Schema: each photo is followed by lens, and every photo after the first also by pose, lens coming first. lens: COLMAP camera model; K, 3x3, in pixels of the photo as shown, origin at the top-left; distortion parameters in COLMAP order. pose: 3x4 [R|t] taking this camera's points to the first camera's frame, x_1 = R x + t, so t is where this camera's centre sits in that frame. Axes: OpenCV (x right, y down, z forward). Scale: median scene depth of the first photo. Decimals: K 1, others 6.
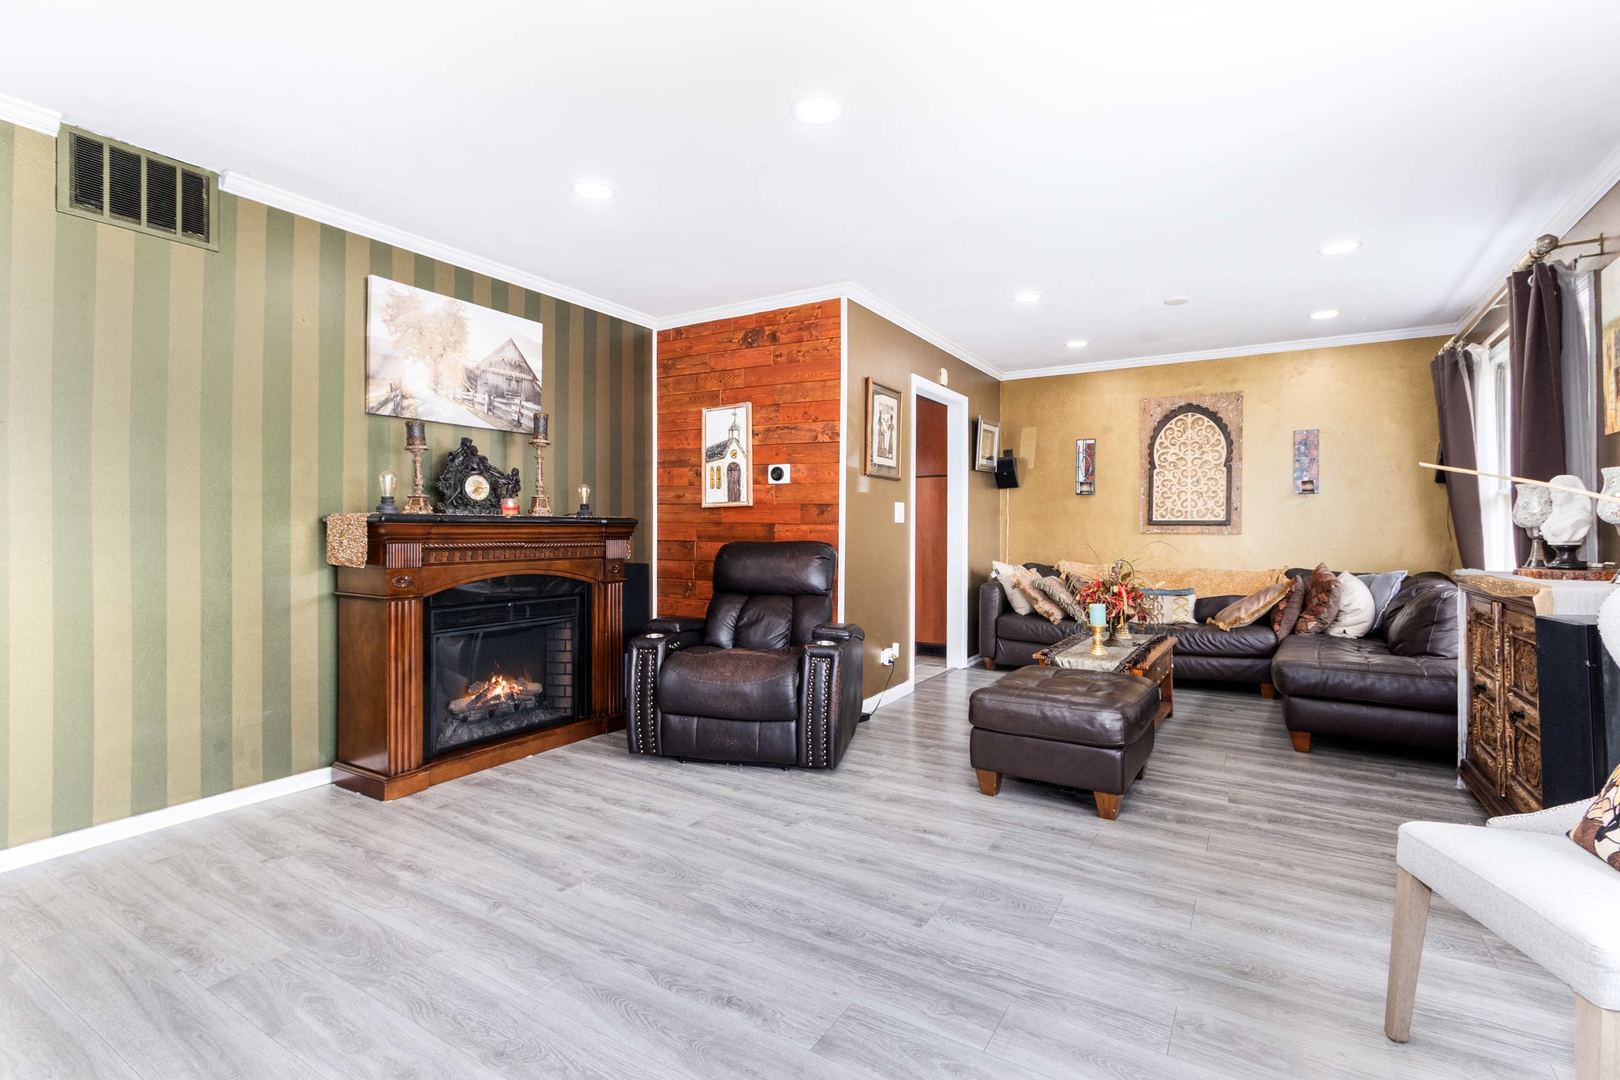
lens RADIAL K [[742.7, 0, 808.9], [0, 742.7, 531.4], [0, 0, 1]] dist [0.001293, 0.001959]
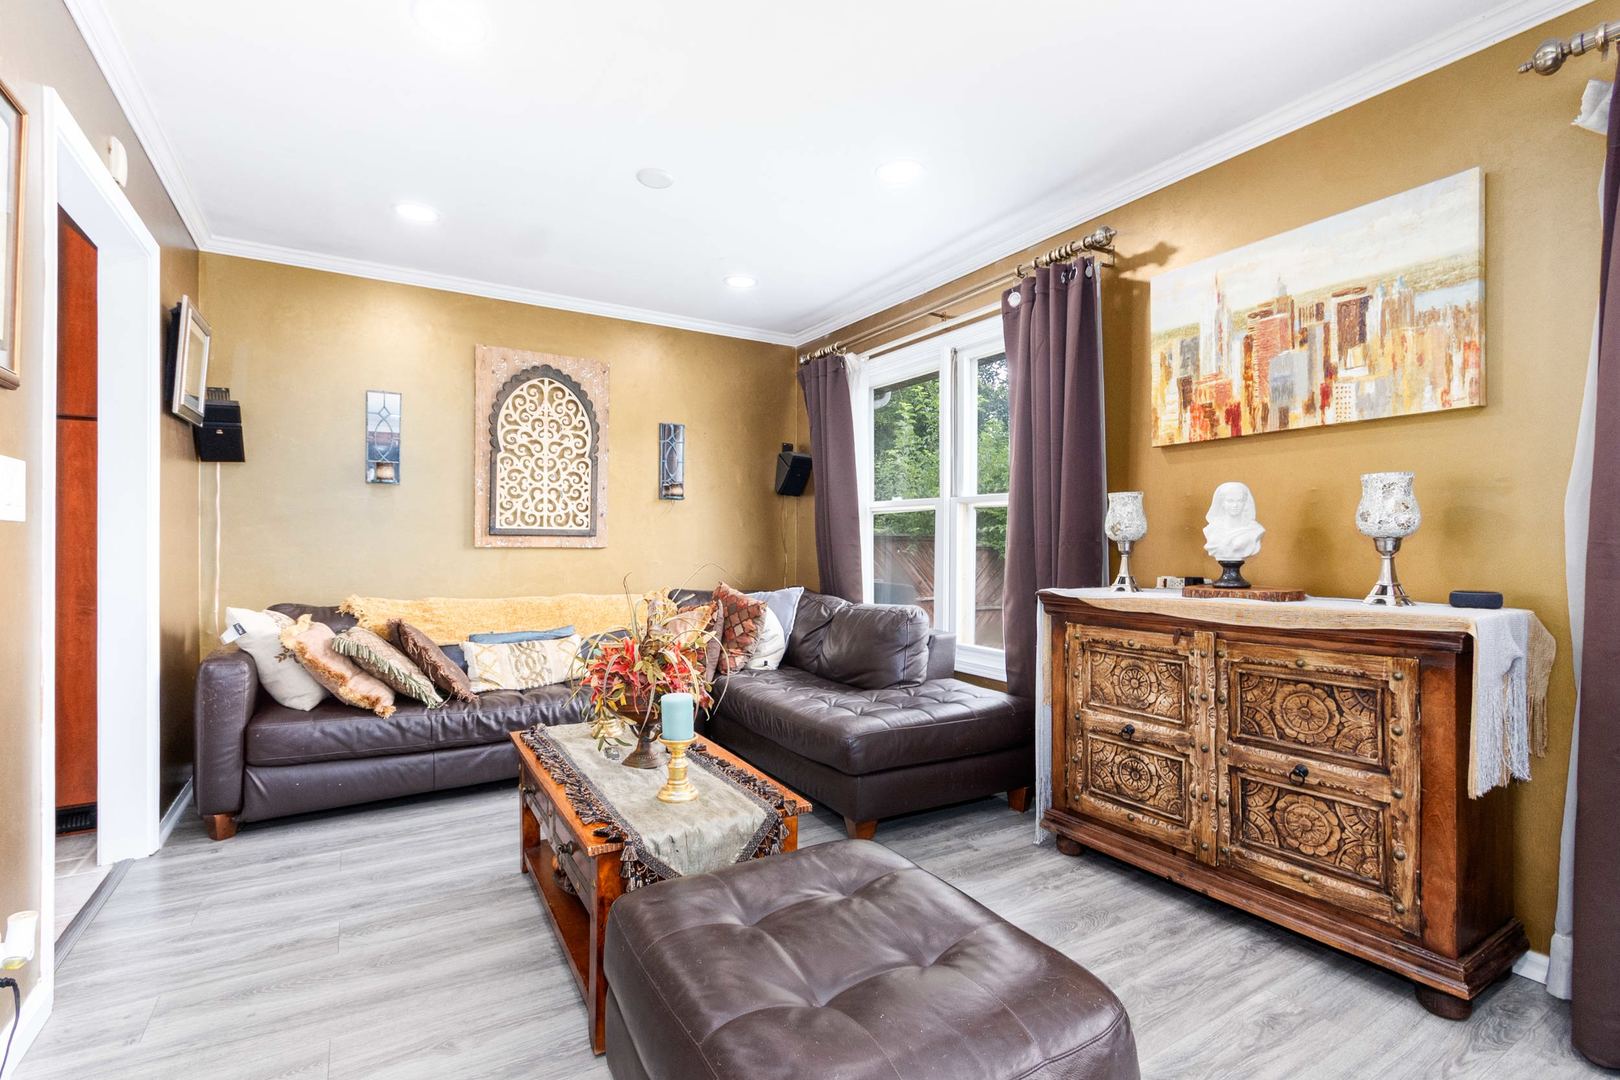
lens RADIAL K [[742.7, 0, 808.8], [0, 742.7, 549.1], [0, 0, 1]] dist [0.001293, 0.001959]
pose [[0.465502, -0.006369, 0.885024, -0.000936], [0.003448, 0.999980, 0.005383, 0.001019], [-0.885040, 0.000546, 0.465514, 0.449675]]
